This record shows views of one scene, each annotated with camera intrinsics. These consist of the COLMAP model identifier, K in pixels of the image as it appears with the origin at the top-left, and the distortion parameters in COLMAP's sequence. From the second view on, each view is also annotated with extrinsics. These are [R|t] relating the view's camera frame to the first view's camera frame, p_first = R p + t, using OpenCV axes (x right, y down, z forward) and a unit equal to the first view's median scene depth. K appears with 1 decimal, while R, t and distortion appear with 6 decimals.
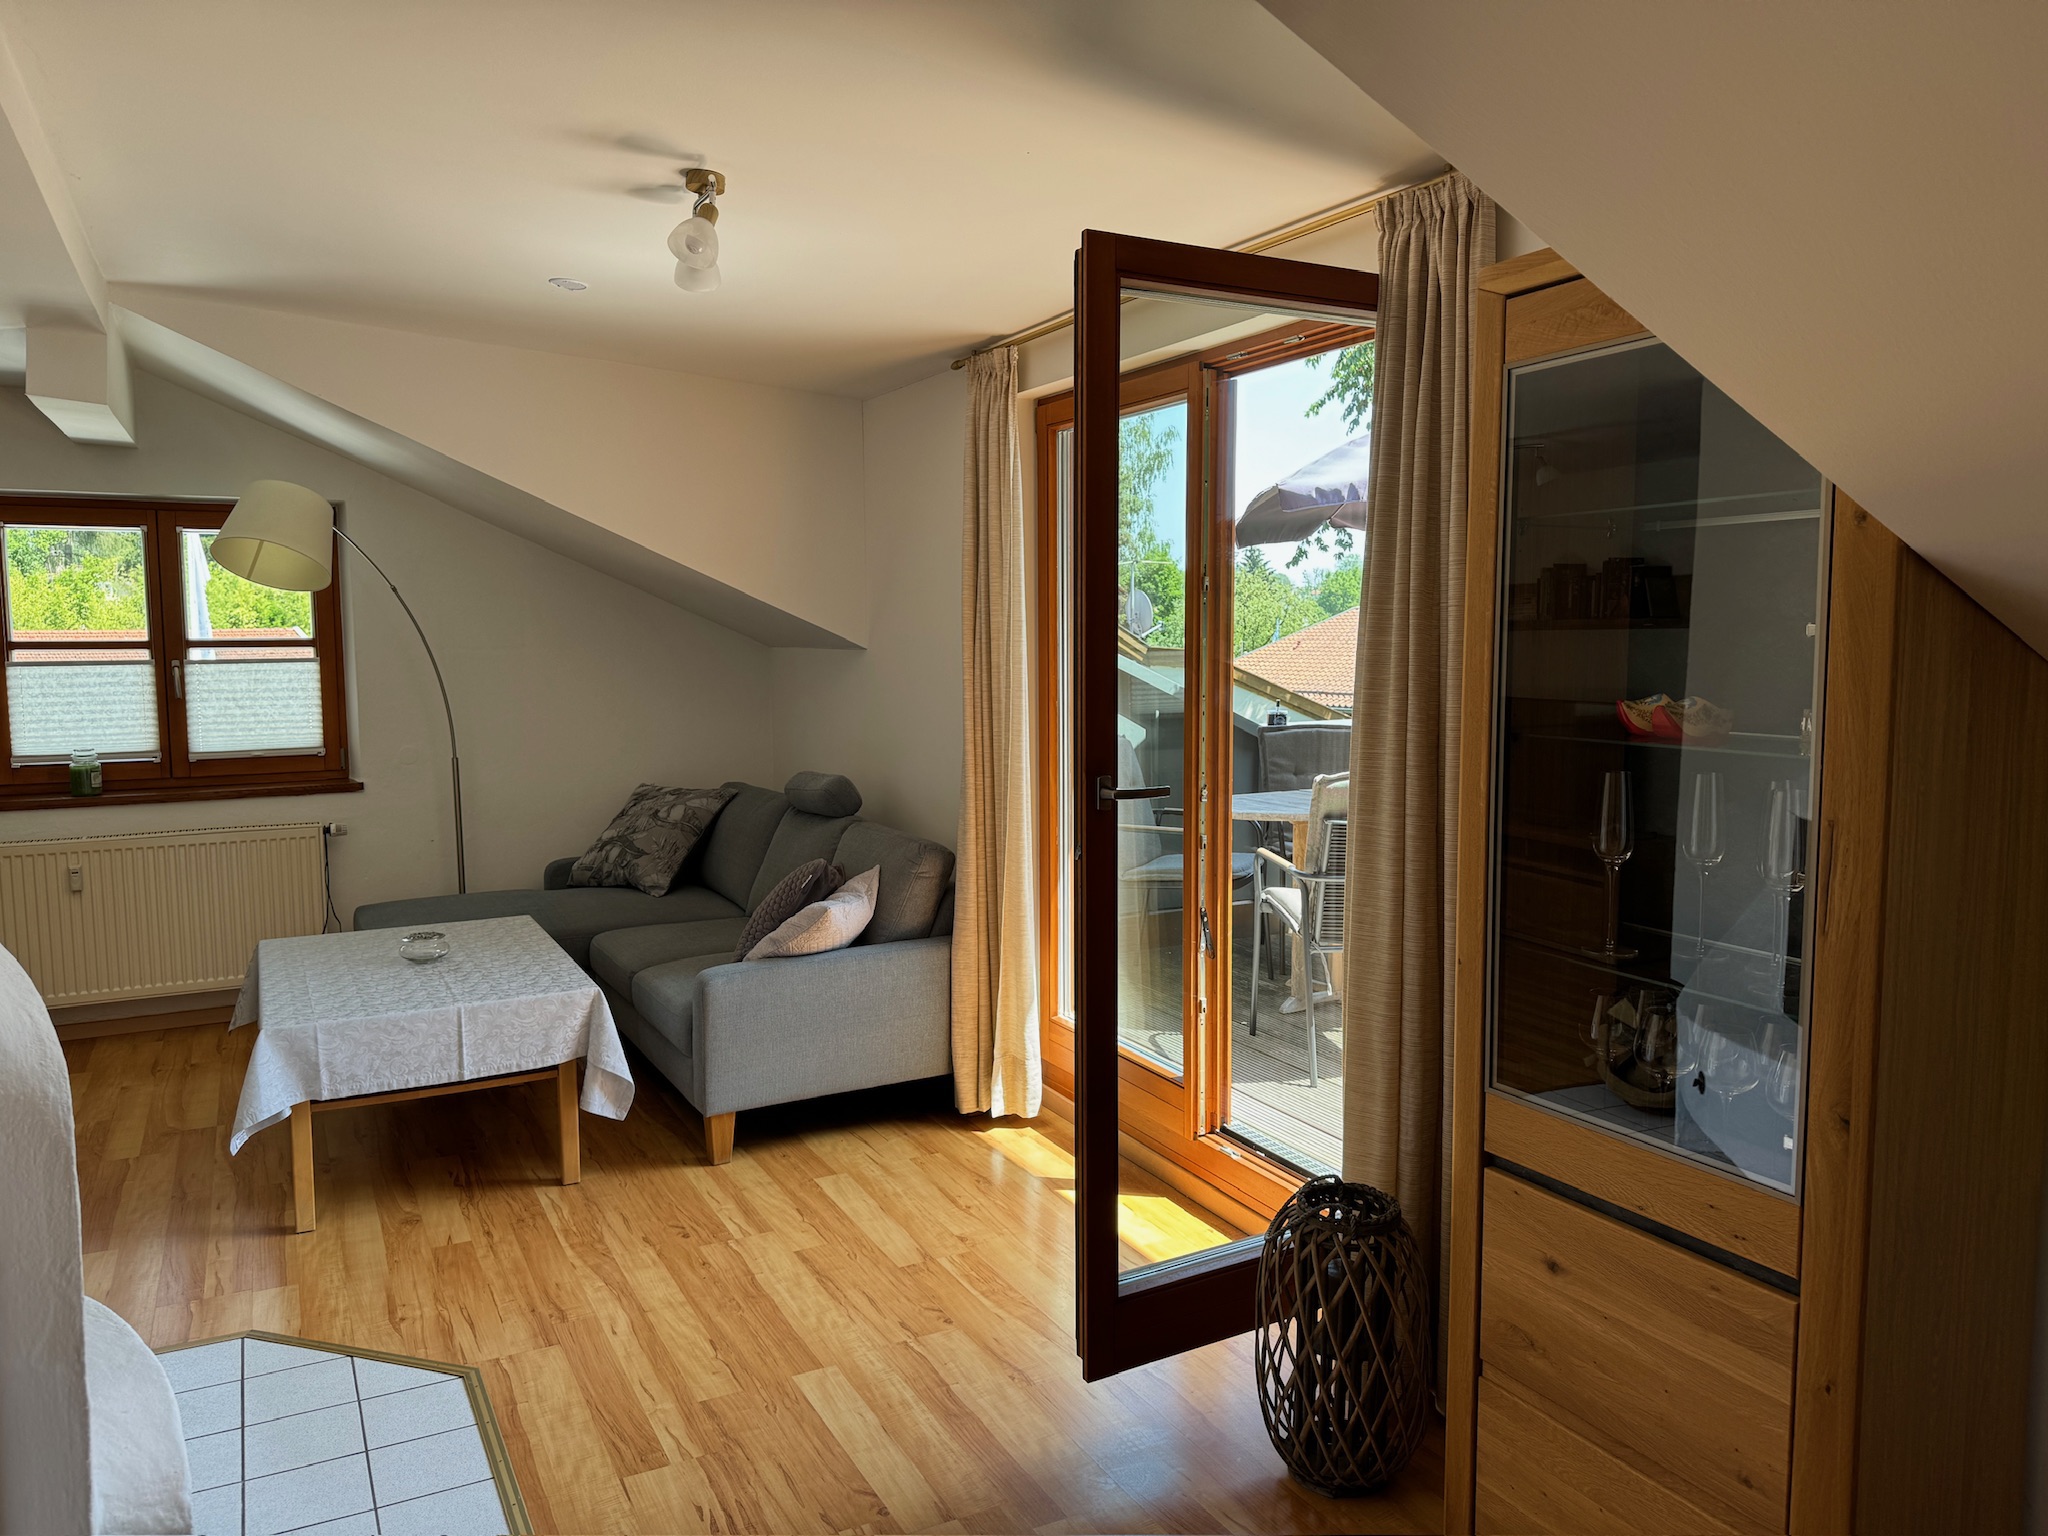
lens RADIAL K [[1433.1, 0, 1024.0], [0, 1433.1, 768.0], [0, 0, 1]] dist [0.032562, -0.048539]
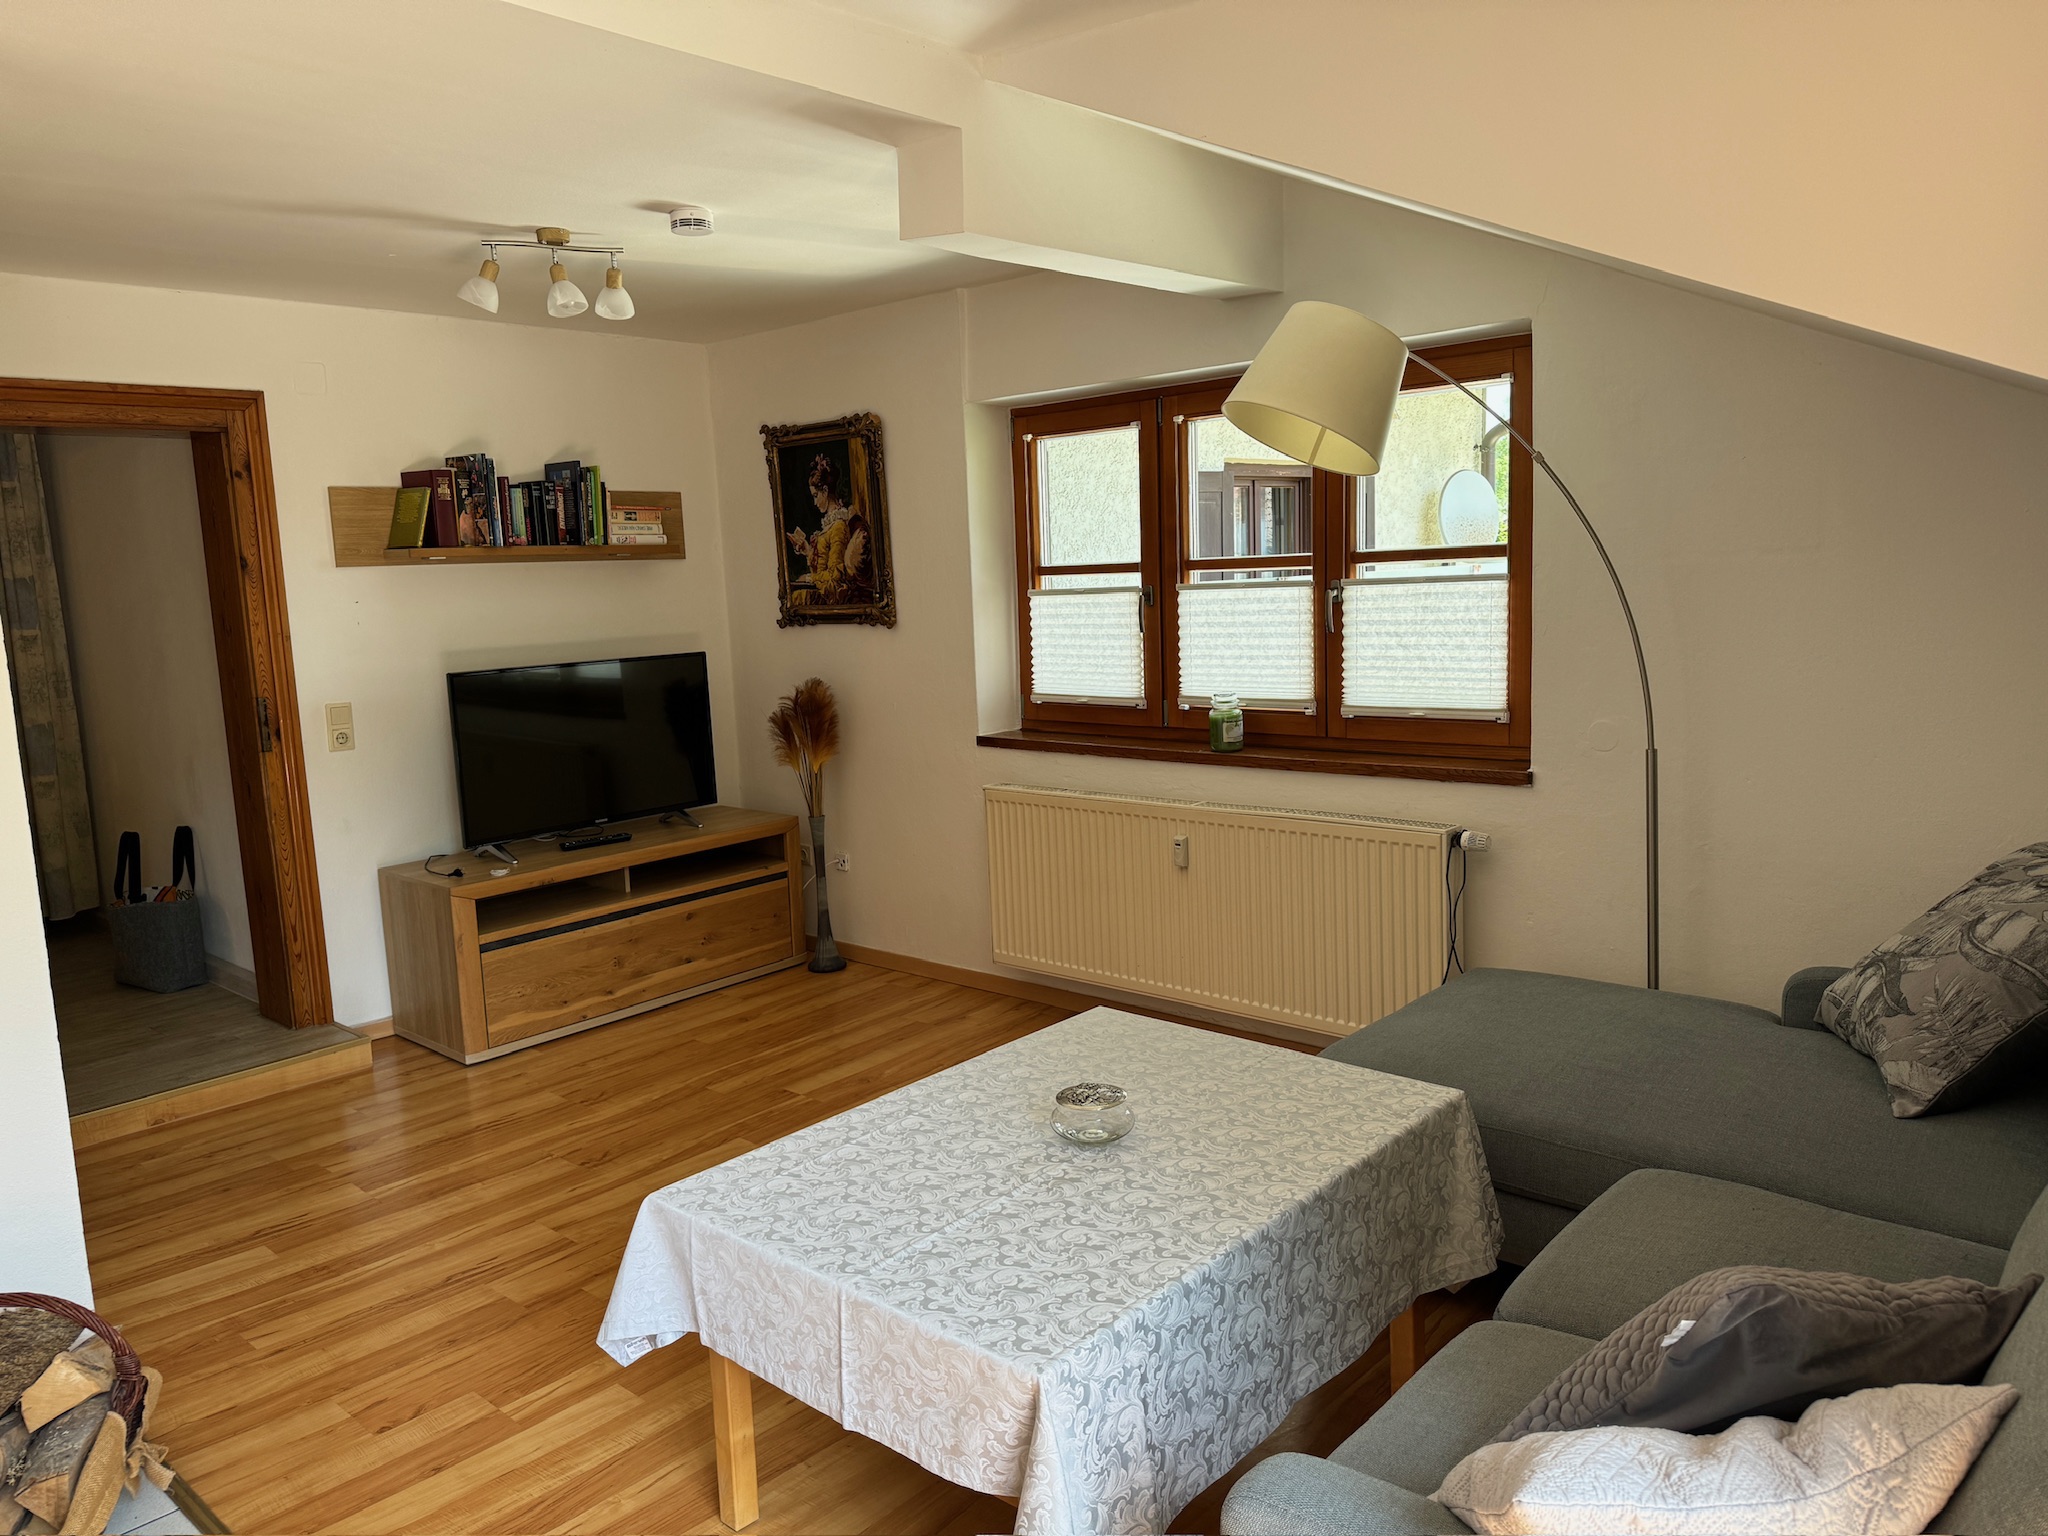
lens RADIAL K [[1433.1, 0, 1024.0], [0, 1433.1, 768.0], [0, 0, 1]] dist [0.032562, -0.048539]
pose [[0.331016, 0.120690, -0.935875, 0.058737], [-0.049503, 0.992642, 0.110501, -0.053403], [0.942326, 0.009751, 0.334555, 0.613768]]
